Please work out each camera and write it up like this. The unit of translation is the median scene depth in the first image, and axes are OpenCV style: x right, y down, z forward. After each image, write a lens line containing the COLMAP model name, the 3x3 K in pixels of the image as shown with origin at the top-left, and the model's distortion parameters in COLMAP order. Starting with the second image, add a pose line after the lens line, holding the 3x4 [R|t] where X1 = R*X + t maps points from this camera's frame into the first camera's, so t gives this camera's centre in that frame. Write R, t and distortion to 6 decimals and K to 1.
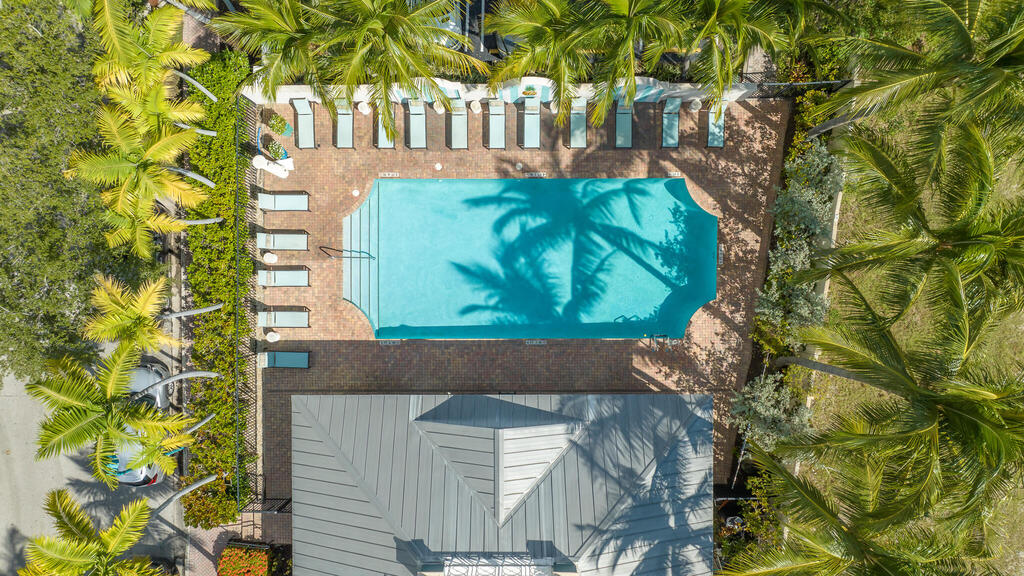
lens RADIAL K [[738.0, 0, 505.9], [0, 738.0, 291.1], [0, 0, 1]] dist [-0.010201, -0.001216]
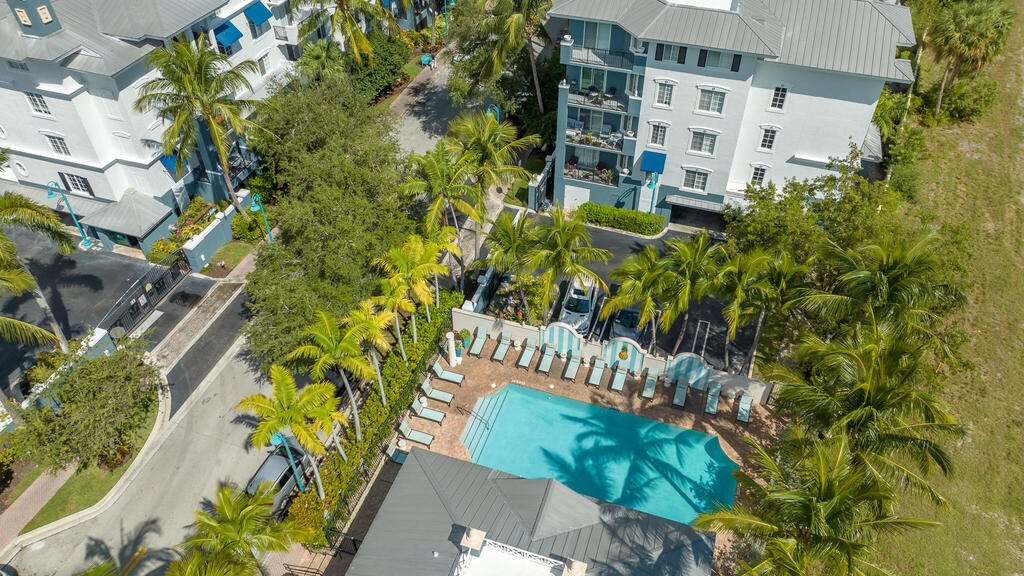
lens RADIAL K [[738.0, 0, 514.9], [0, 738.0, 294.8], [0, 0, 1]] dist [-0.010201, -0.001216]
pose [[0.950261, 0.222907, -0.217522, 0.116915], [-0.310786, 0.632953, -0.709071, 0.773672], [-0.020376, 0.741406, 0.670748, -0.128453]]
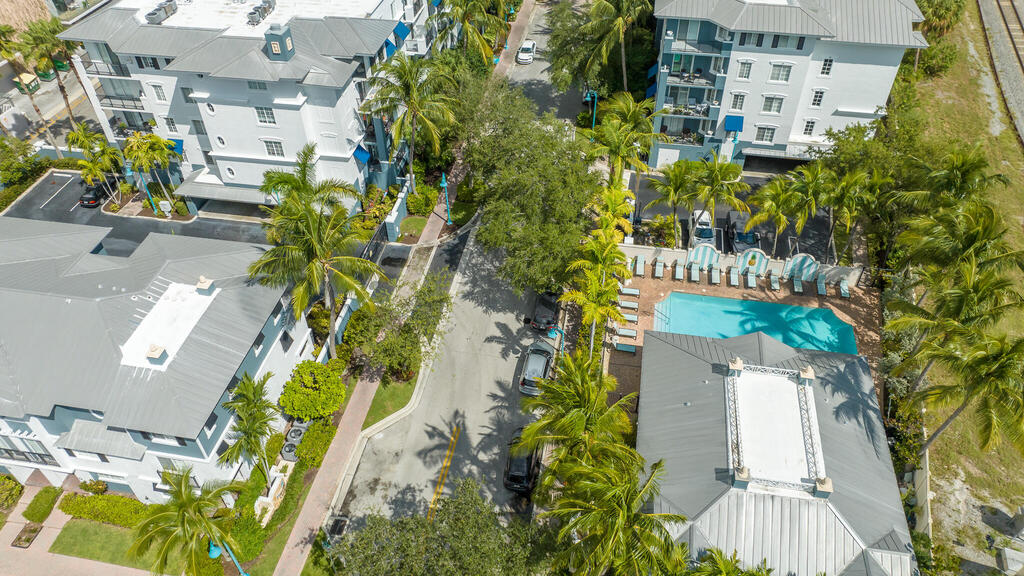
lens RADIAL K [[738.0, 0, 514.2], [0, 738.0, 288.4], [0, 0, 1]] dist [-0.010201, -0.001216]
pose [[0.985314, 0.119326, -0.122140, -0.350641], [-0.170579, 0.655440, -0.735732, 1.362593], [-0.007737, 0.745761, 0.666168, -0.329608]]
